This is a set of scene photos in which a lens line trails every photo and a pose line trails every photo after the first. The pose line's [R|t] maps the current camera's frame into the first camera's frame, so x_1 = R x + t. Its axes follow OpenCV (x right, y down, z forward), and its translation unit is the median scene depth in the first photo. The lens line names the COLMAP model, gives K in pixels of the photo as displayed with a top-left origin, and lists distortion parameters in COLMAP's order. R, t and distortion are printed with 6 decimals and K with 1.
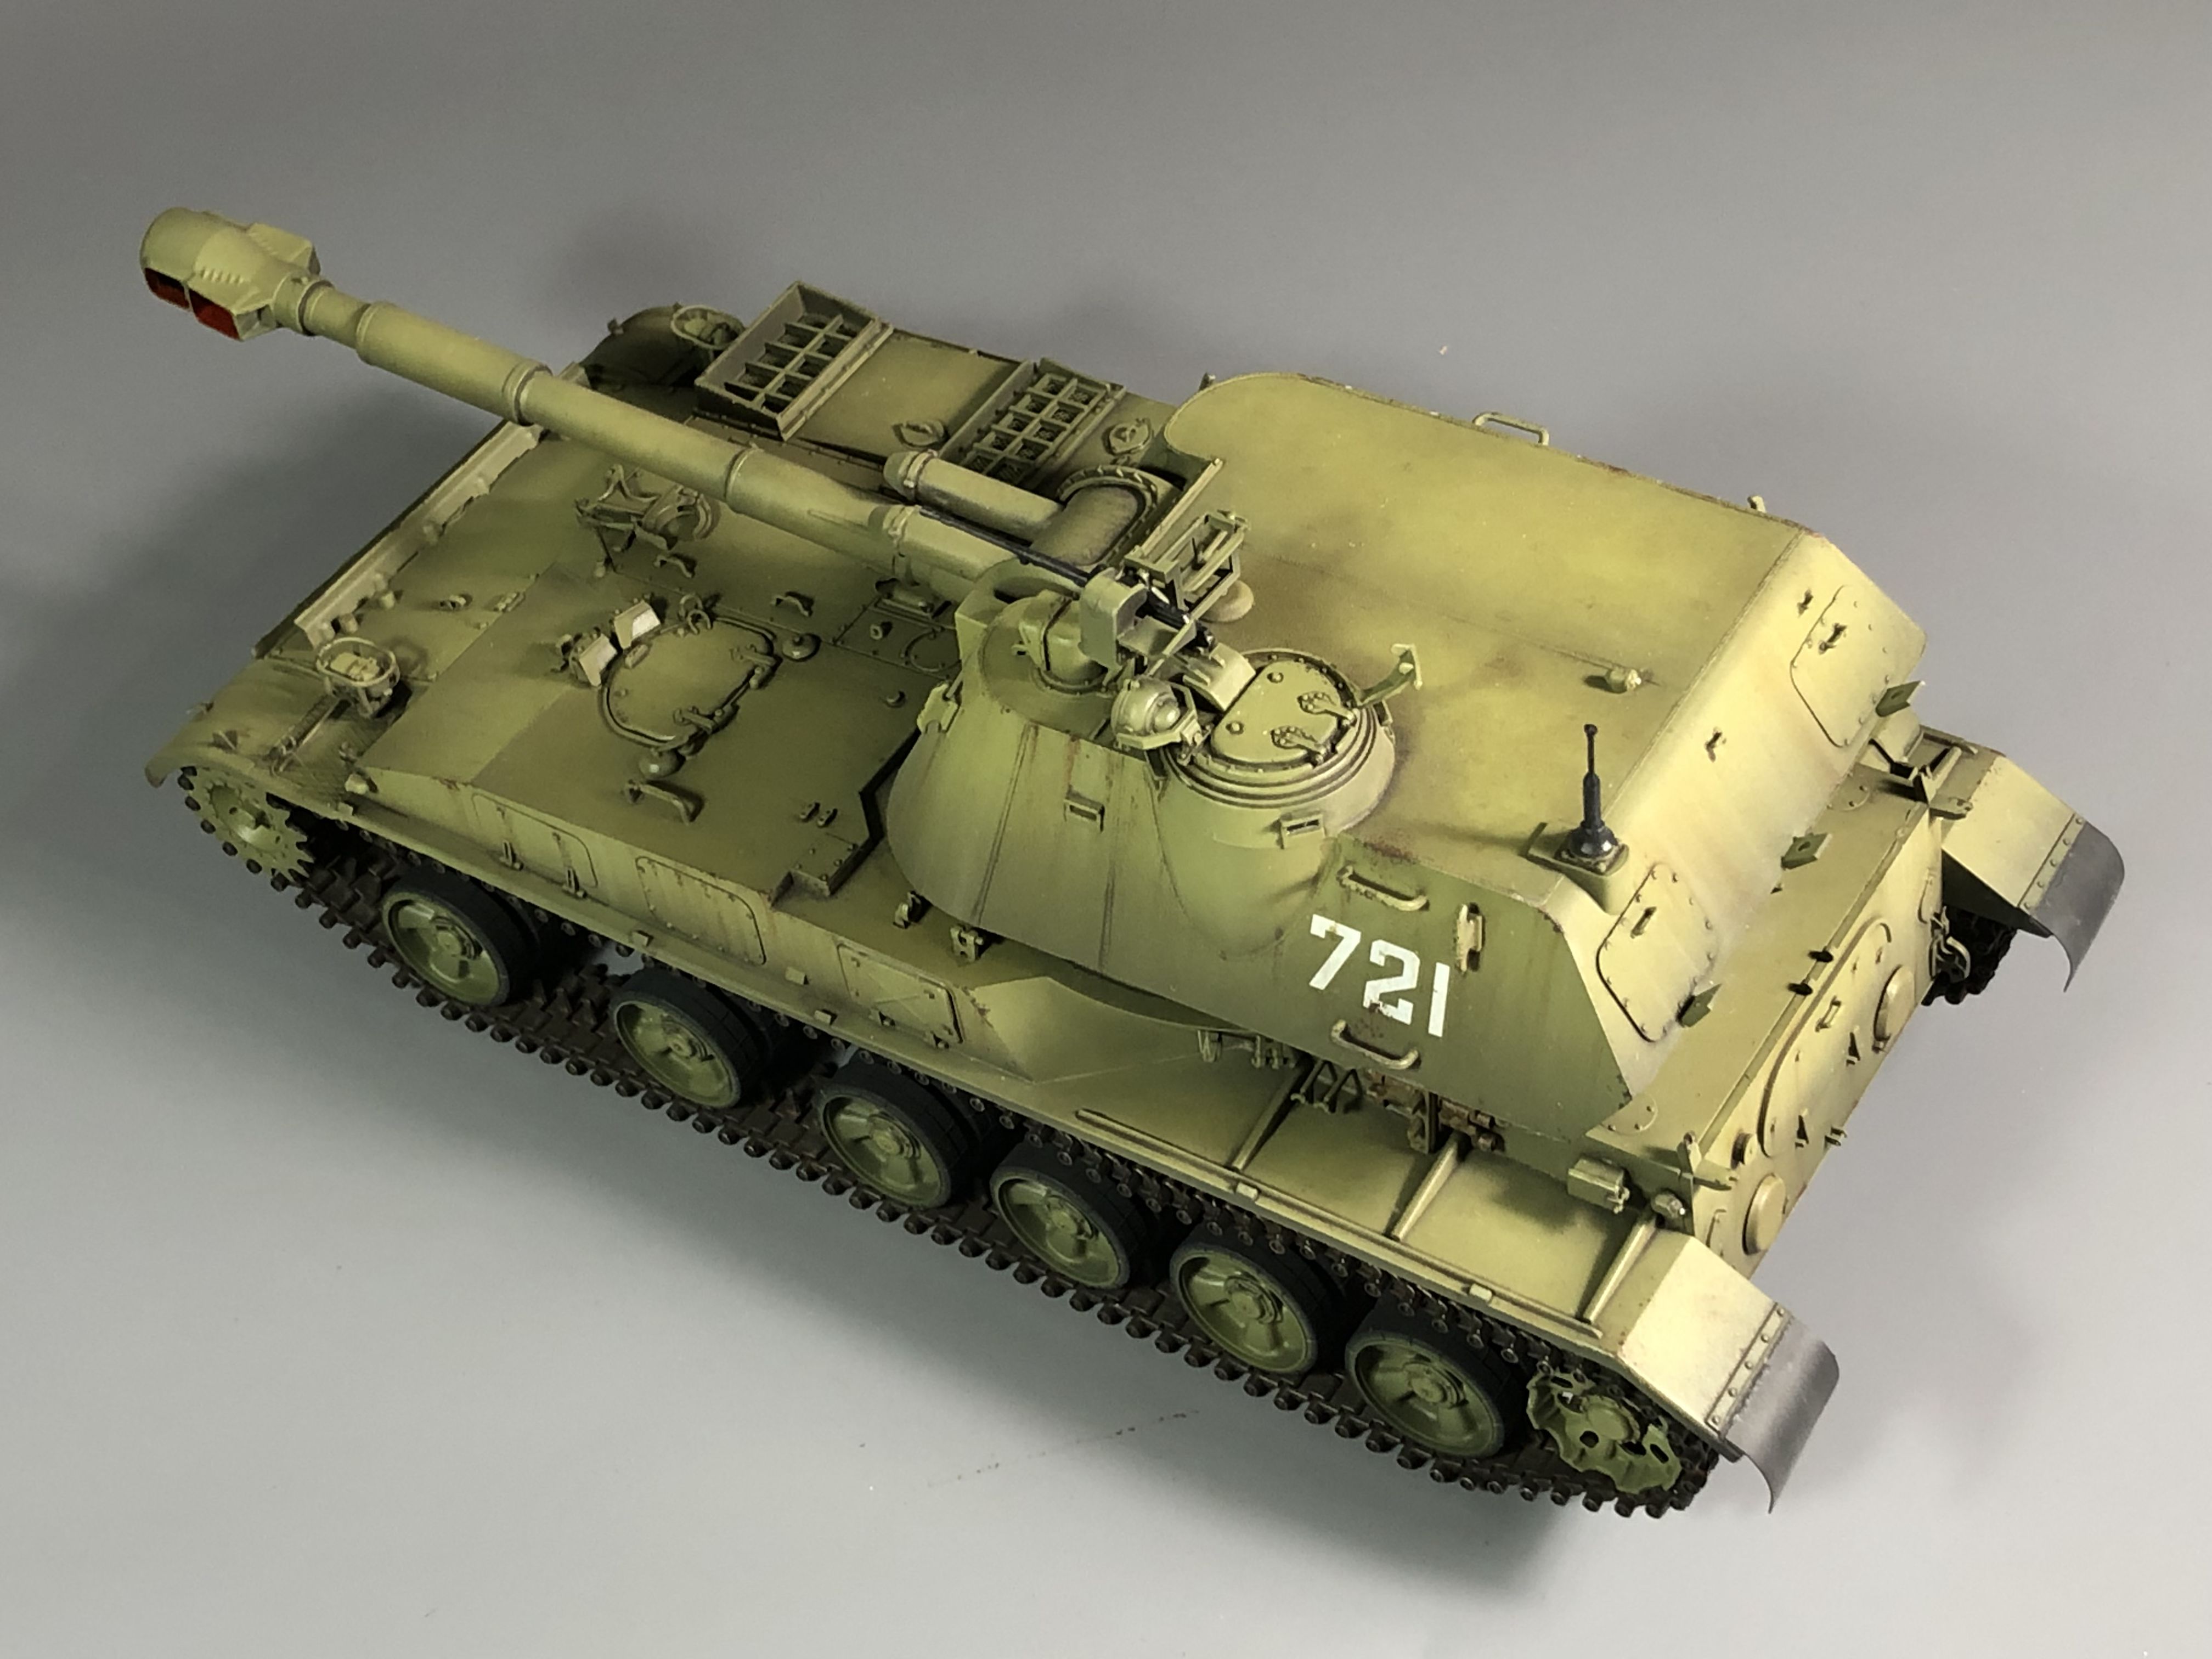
lens RADIAL K [[3697.1, 0, 1106.0], [0, 3697.1, 829.5], [0, 0, 1]] dist [0.187019, -1.117901]
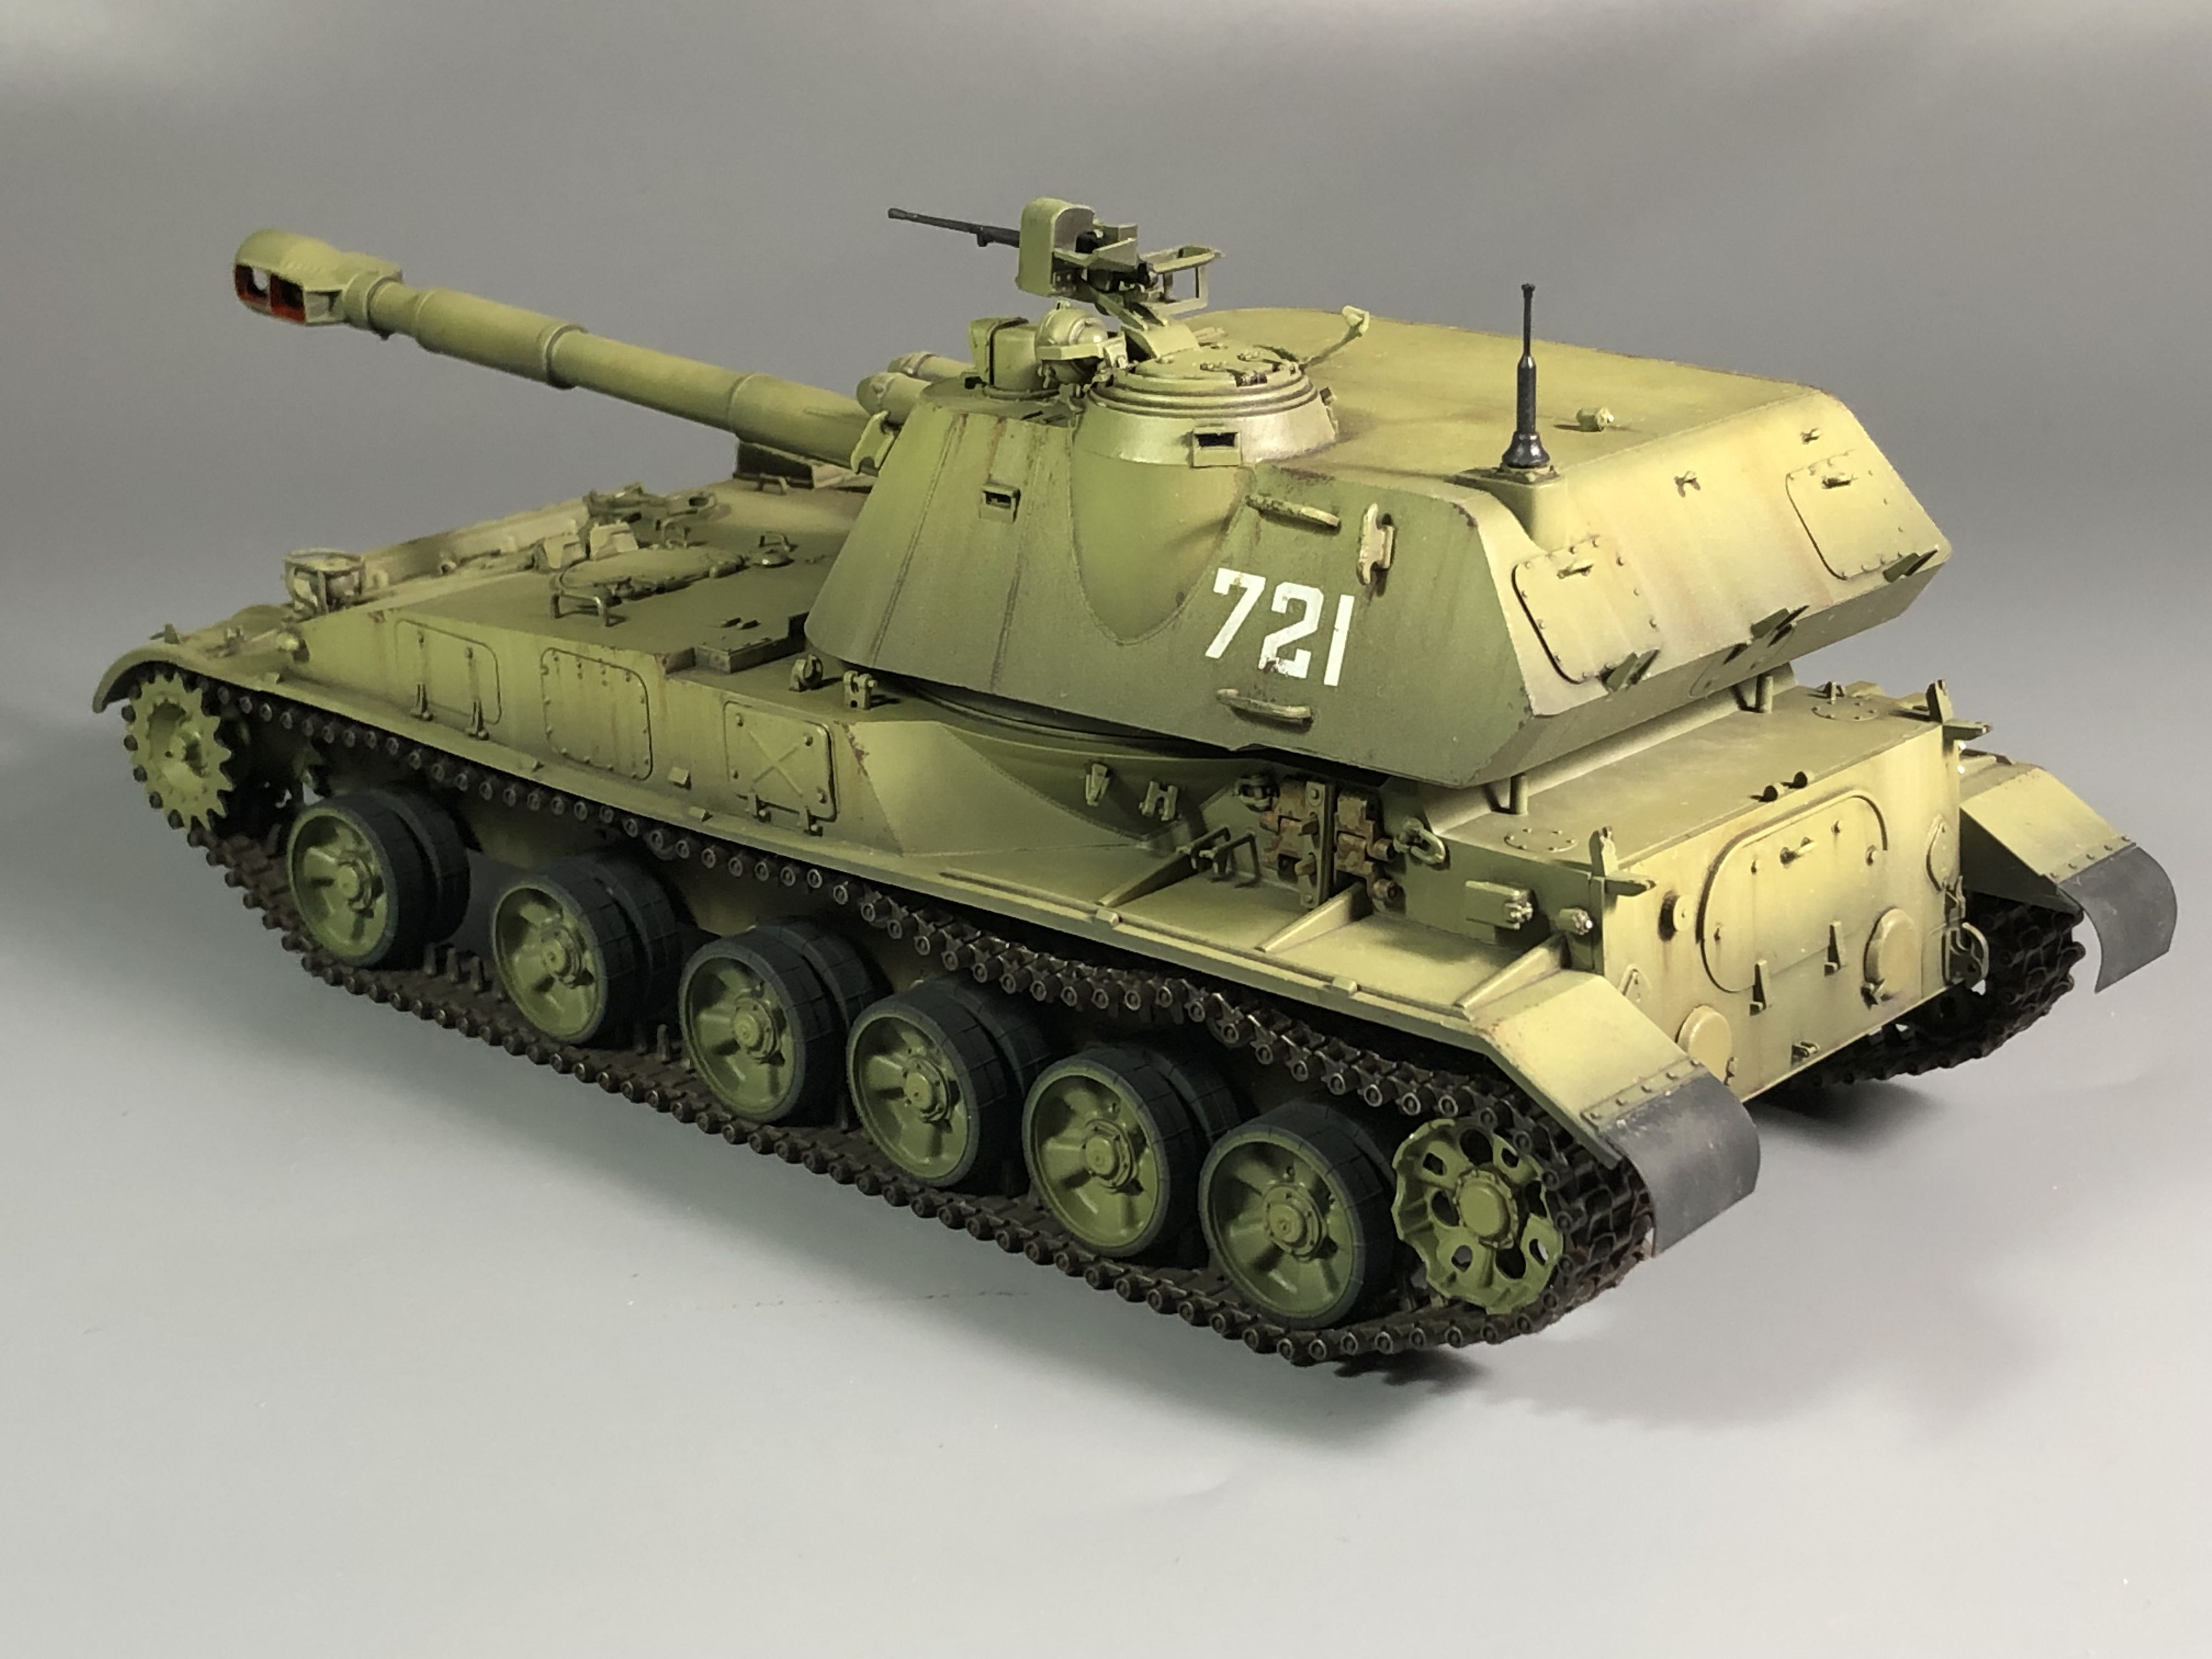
lens RADIAL K [[3697.1, 0, 1106.0], [0, 3697.1, 829.5], [0, 0, 1]] dist [0.187019, -1.117901]
pose [[0.983770, 0.128680, -0.125055, 0.148499], [-0.171161, 0.882164, -0.438738, 0.475338], [0.053863, 0.453022, 0.889871, 0.219206]]
